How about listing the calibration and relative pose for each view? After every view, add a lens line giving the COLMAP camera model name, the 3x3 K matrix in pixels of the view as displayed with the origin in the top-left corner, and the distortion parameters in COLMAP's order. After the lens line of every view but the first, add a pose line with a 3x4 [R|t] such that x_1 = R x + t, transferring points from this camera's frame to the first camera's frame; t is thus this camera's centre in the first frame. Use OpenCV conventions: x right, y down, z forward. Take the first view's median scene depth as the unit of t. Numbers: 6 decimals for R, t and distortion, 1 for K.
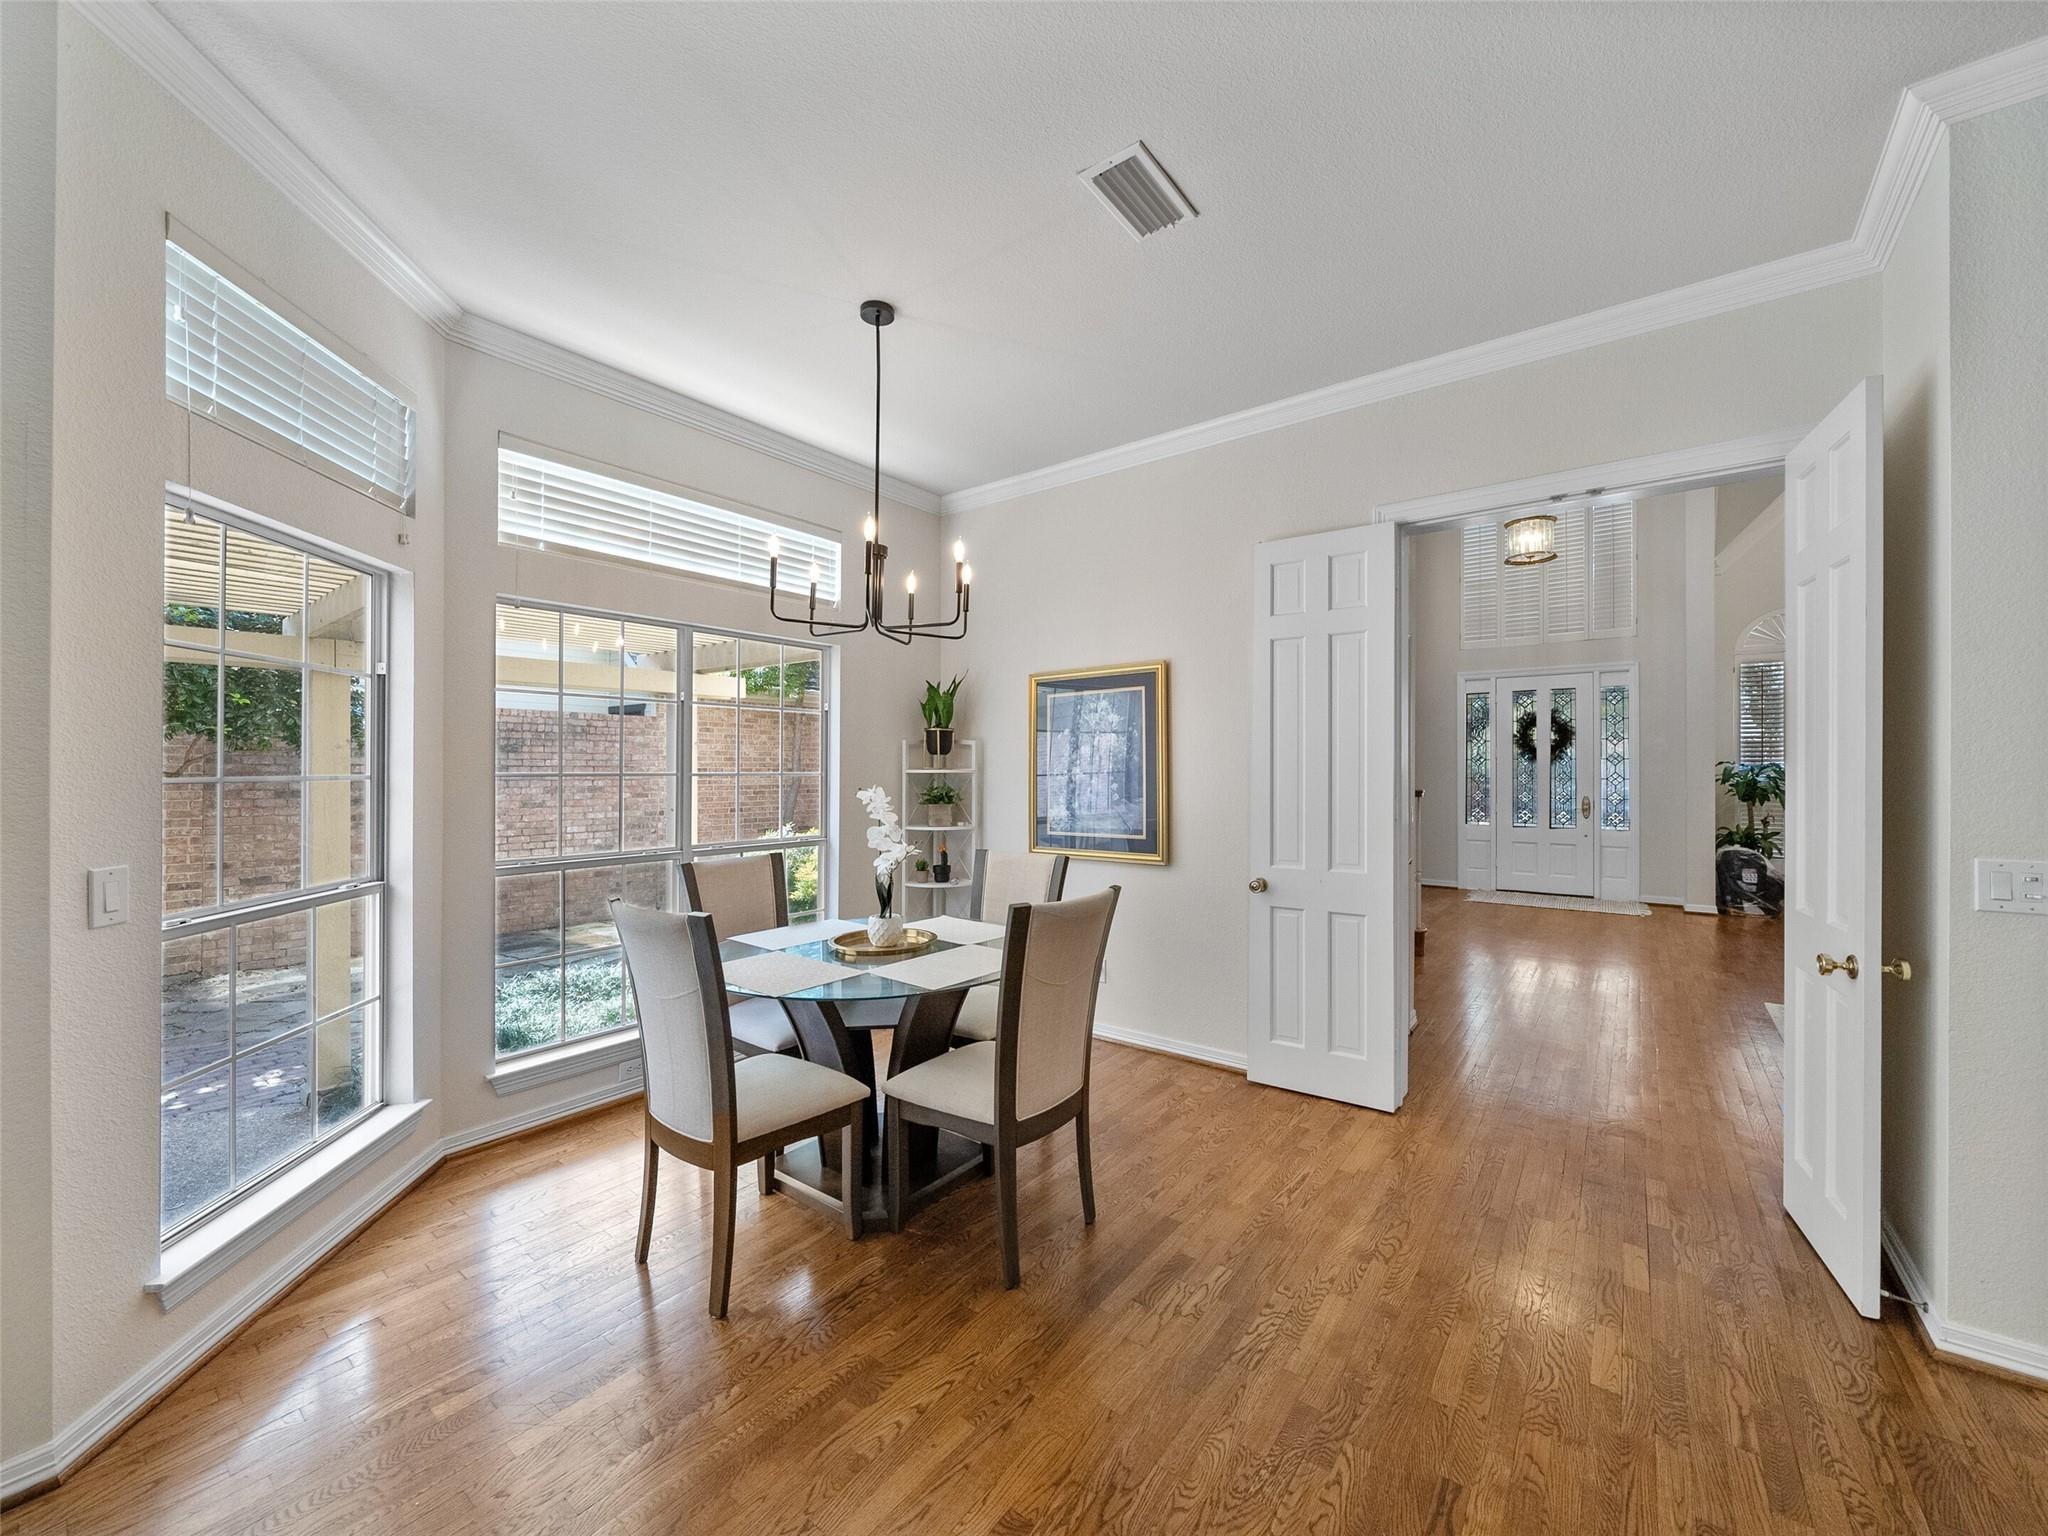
lens RADIAL K [[803.2, 0, 1023.1], [0, 803.2, 776.1], [0, 0, 1]] dist [0.000606, 0.000105]
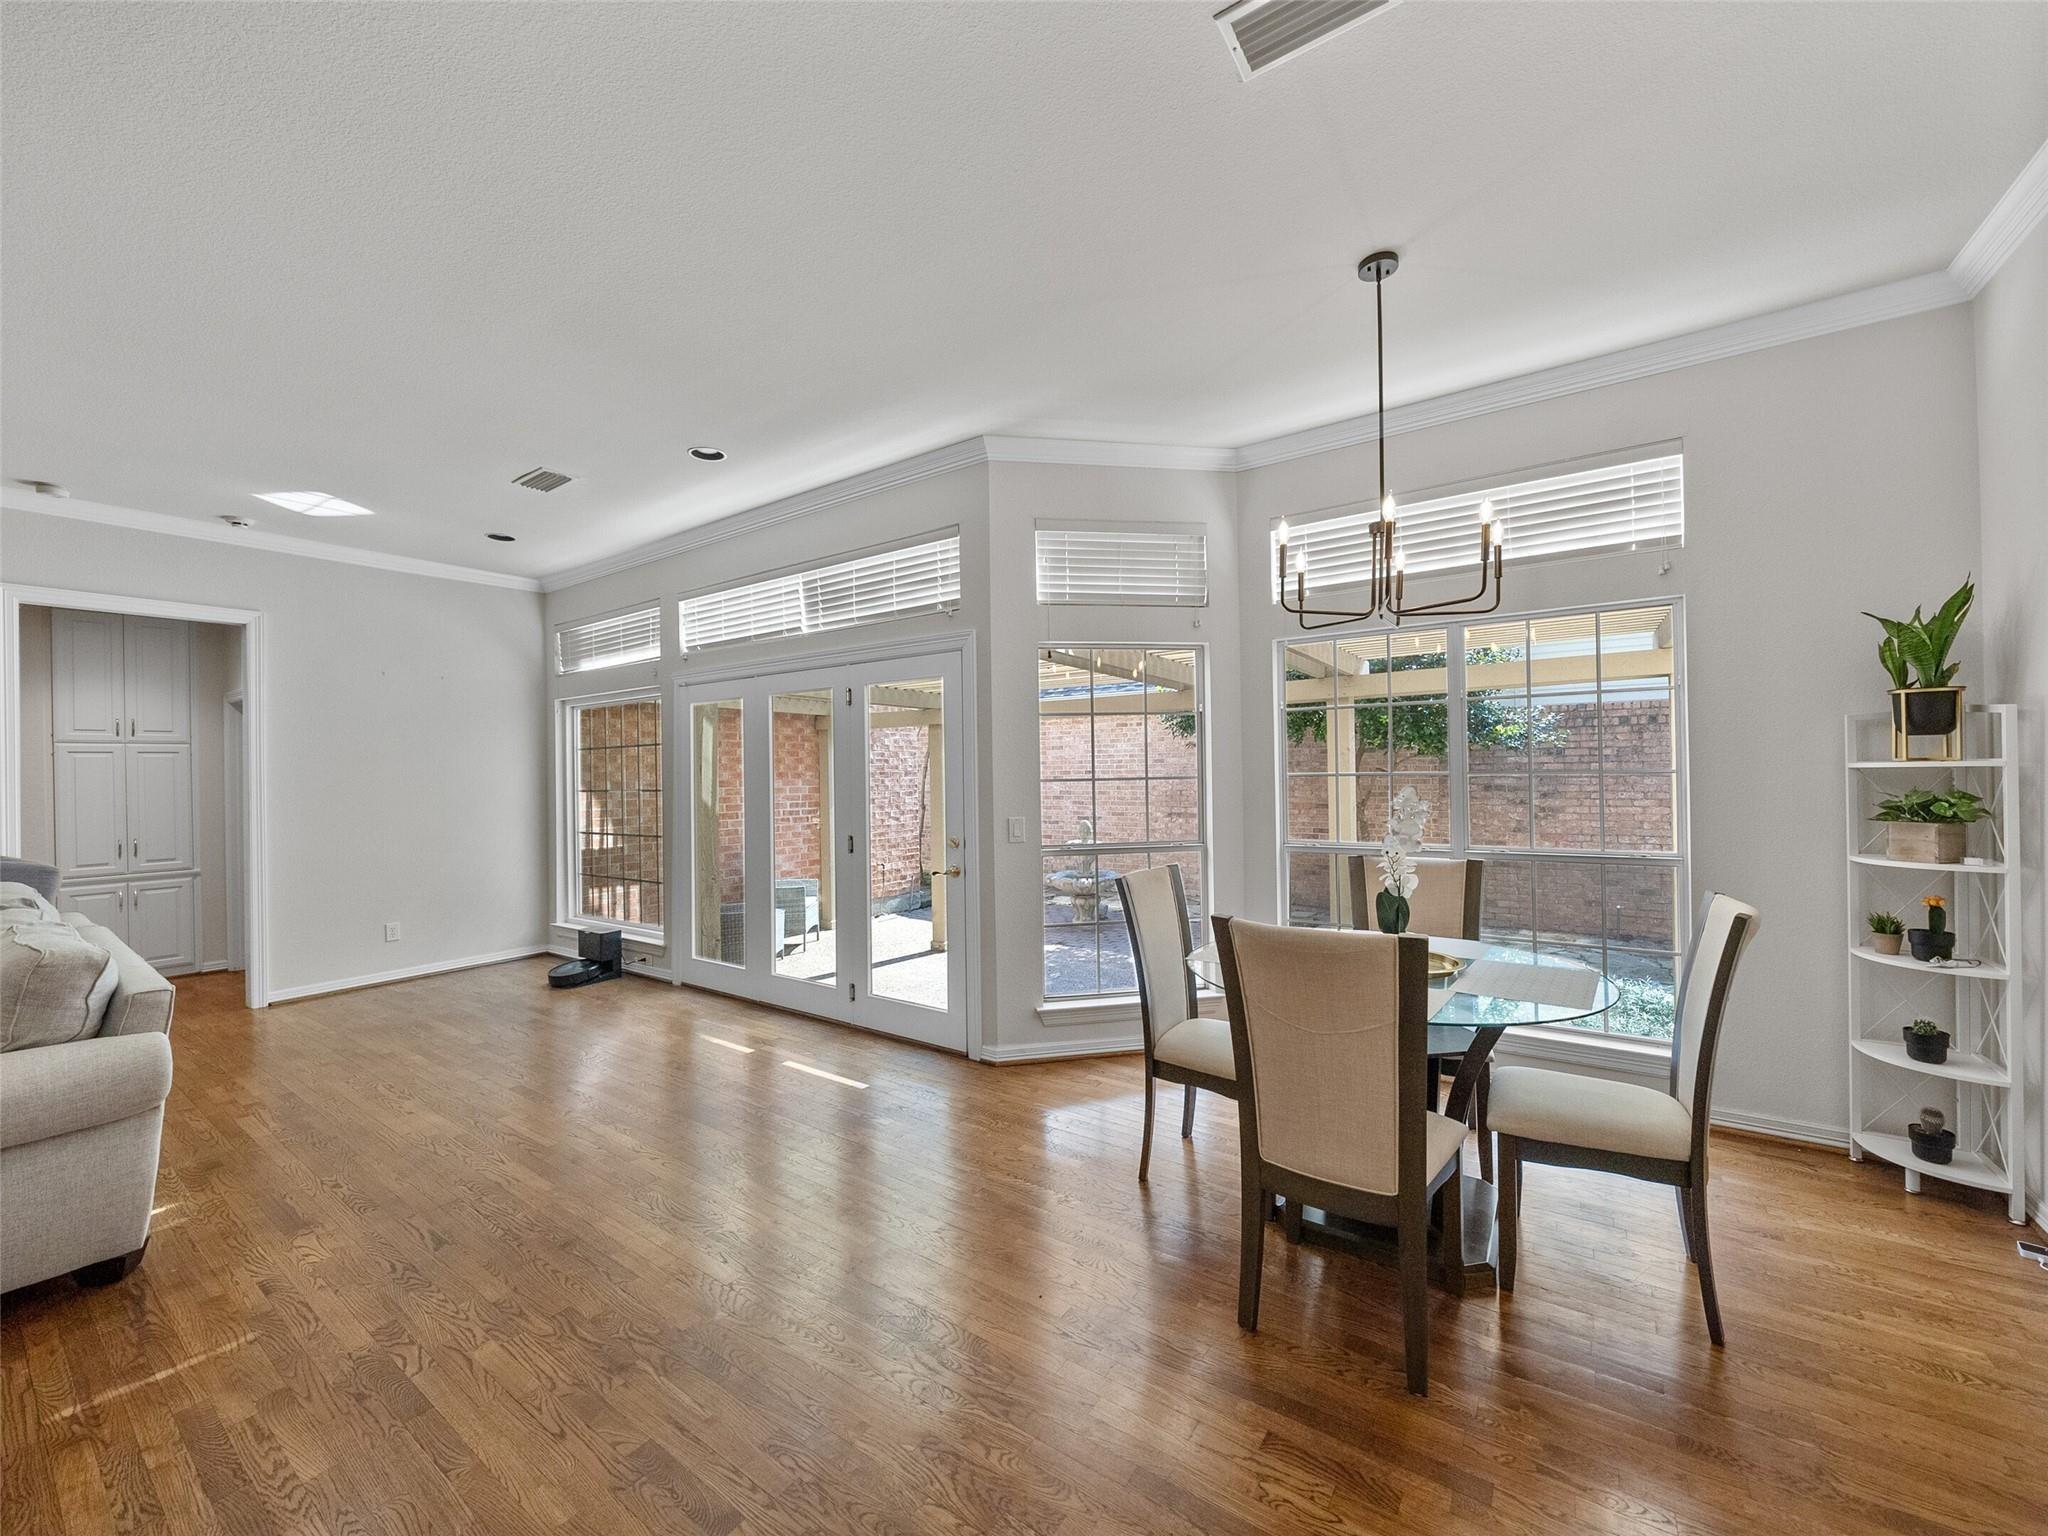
lens RADIAL K [[803.2, 0, 1023.1], [0, 803.2, 776.1], [0, 0, 1]] dist [0.000606, 0.000105]
pose [[0.042407, -0.004982, -0.999088, 0.712147], [0.003490, 0.999982, -0.004838, 0.005039], [0.999094, -0.003281, 0.042424, 0.558159]]
